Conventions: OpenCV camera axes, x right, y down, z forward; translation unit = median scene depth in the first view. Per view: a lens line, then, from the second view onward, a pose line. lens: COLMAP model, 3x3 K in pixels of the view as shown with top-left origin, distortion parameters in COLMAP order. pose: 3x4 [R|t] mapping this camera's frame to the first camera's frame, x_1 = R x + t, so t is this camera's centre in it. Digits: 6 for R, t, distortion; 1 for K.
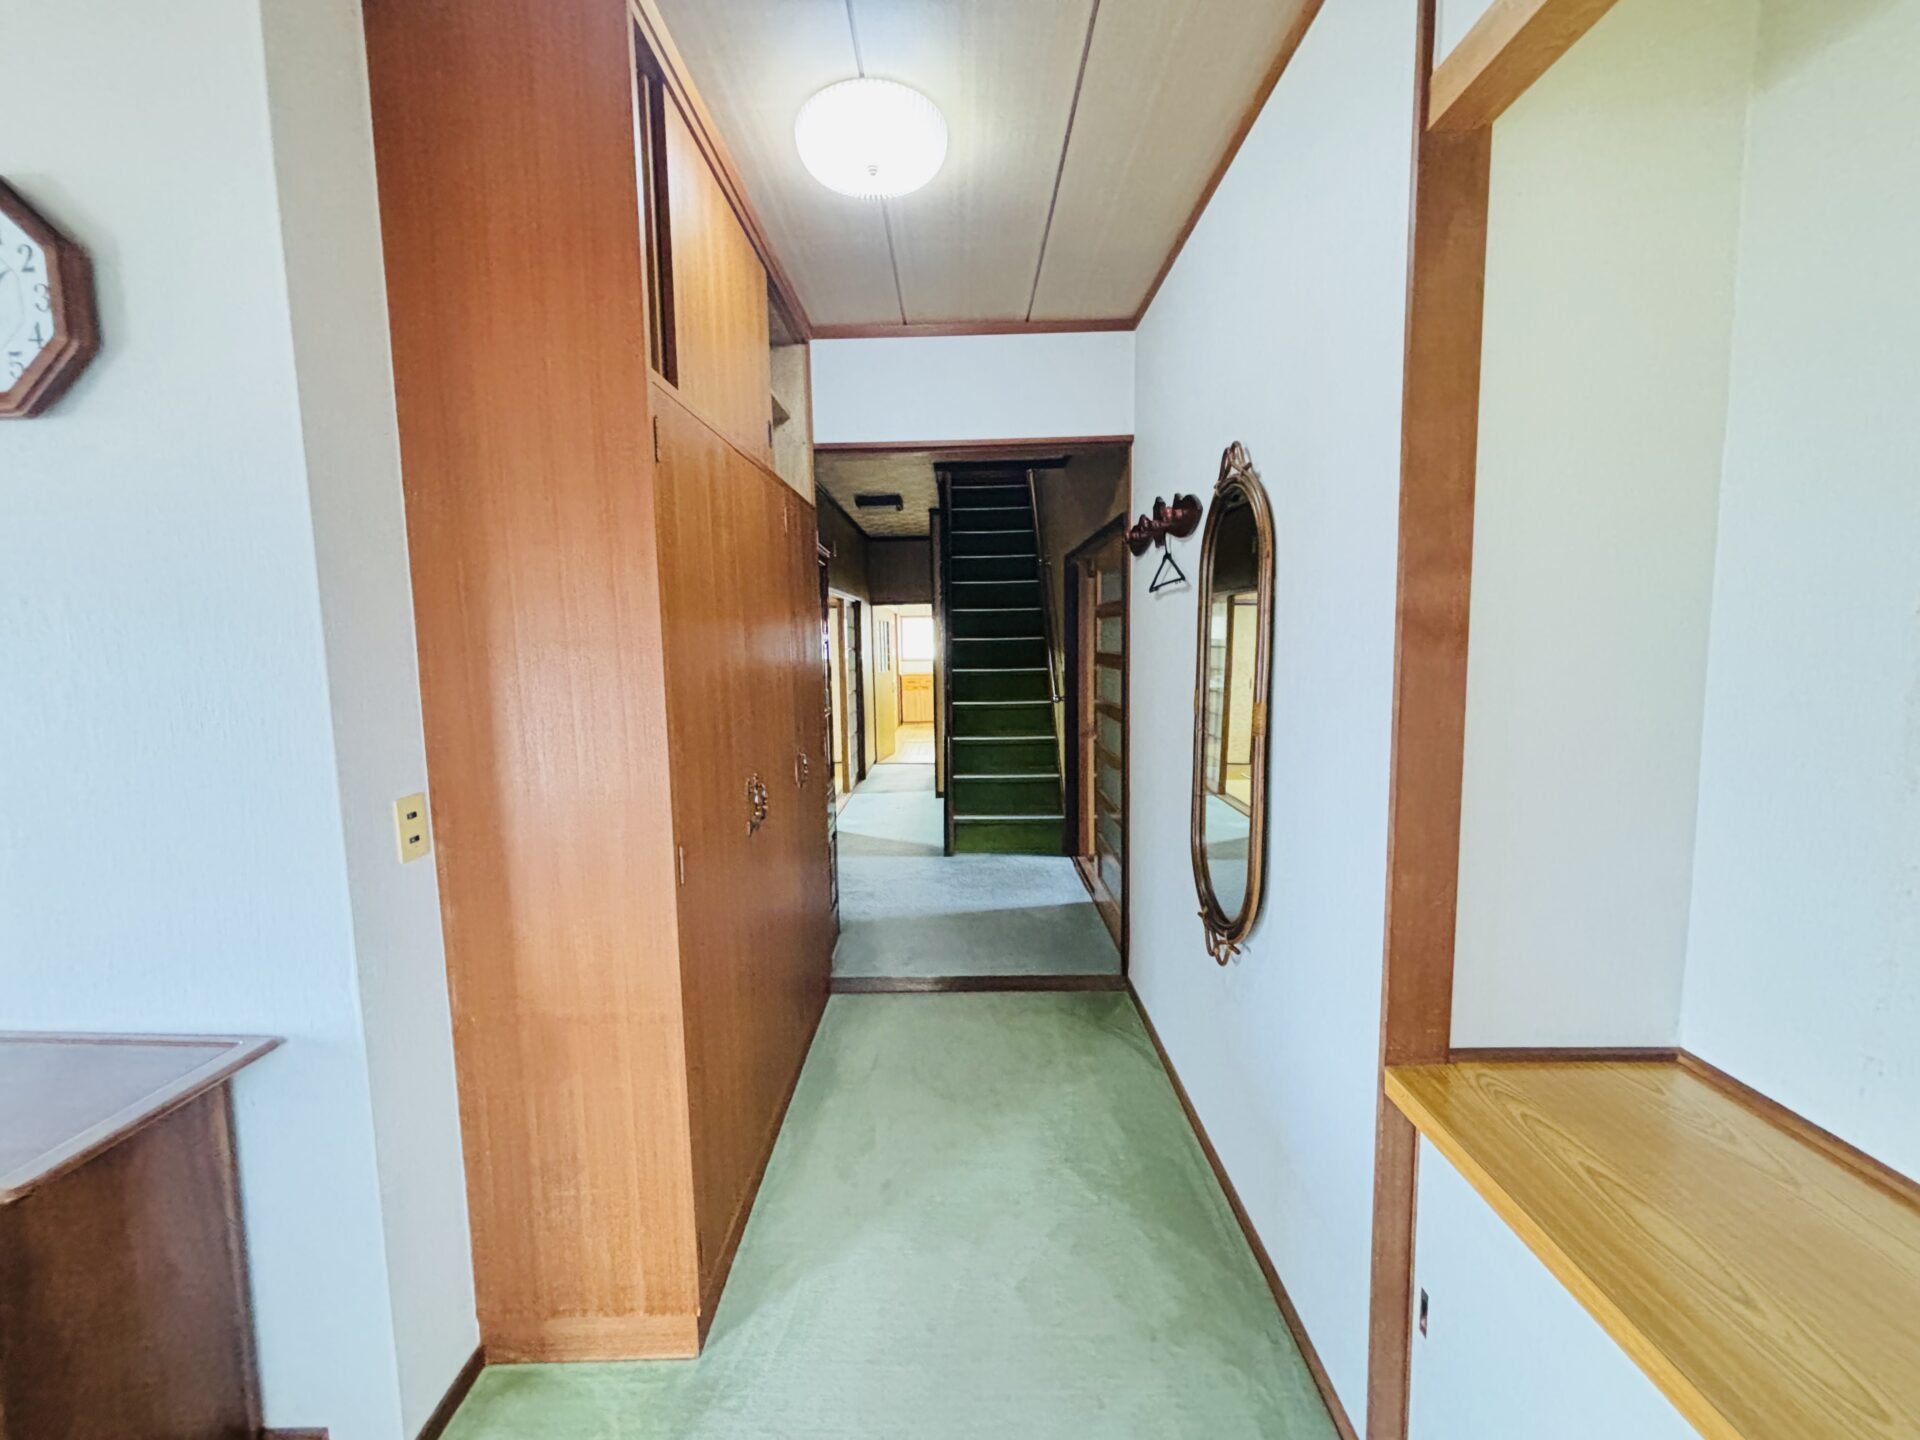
lens RADIAL K [[765.0, 0, 953.5], [0, 765.0, 712.9], [0, 0, 1]] dist [-0.002681, -0.000705]
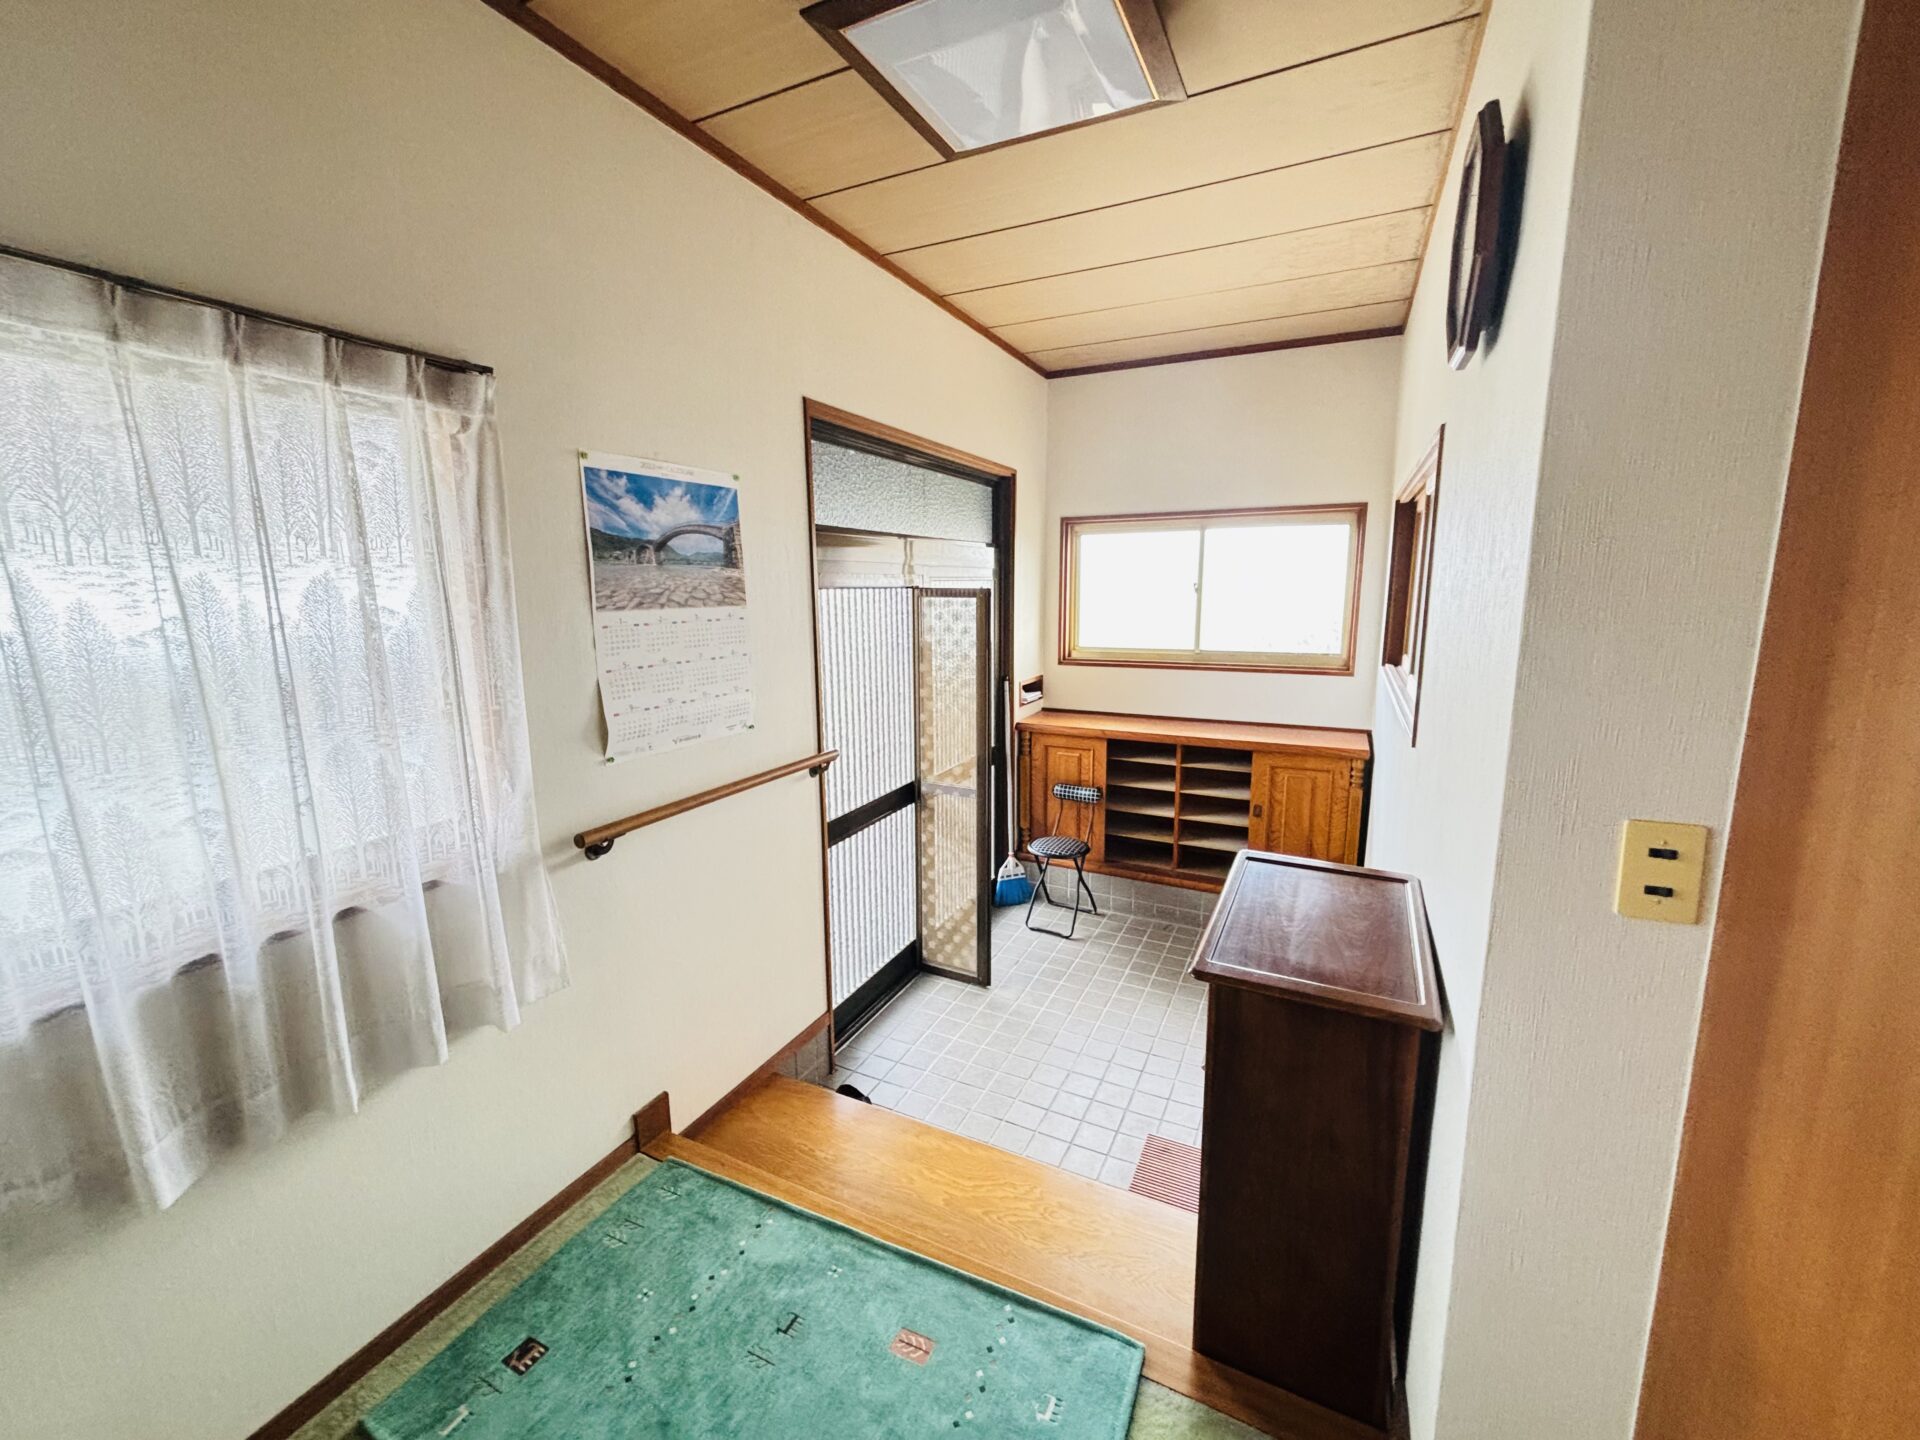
lens RADIAL K [[765.0, 0, 956.8], [0, 765.0, 721.8], [0, 0, 1]] dist [-0.002681, -0.000705]
pose [[-0.427347, 0.182728, -0.885429, 0.056767], [-0.073290, 0.969137, 0.235376, -0.070506], [0.901112, 0.165481, -0.400765, 0.711204]]
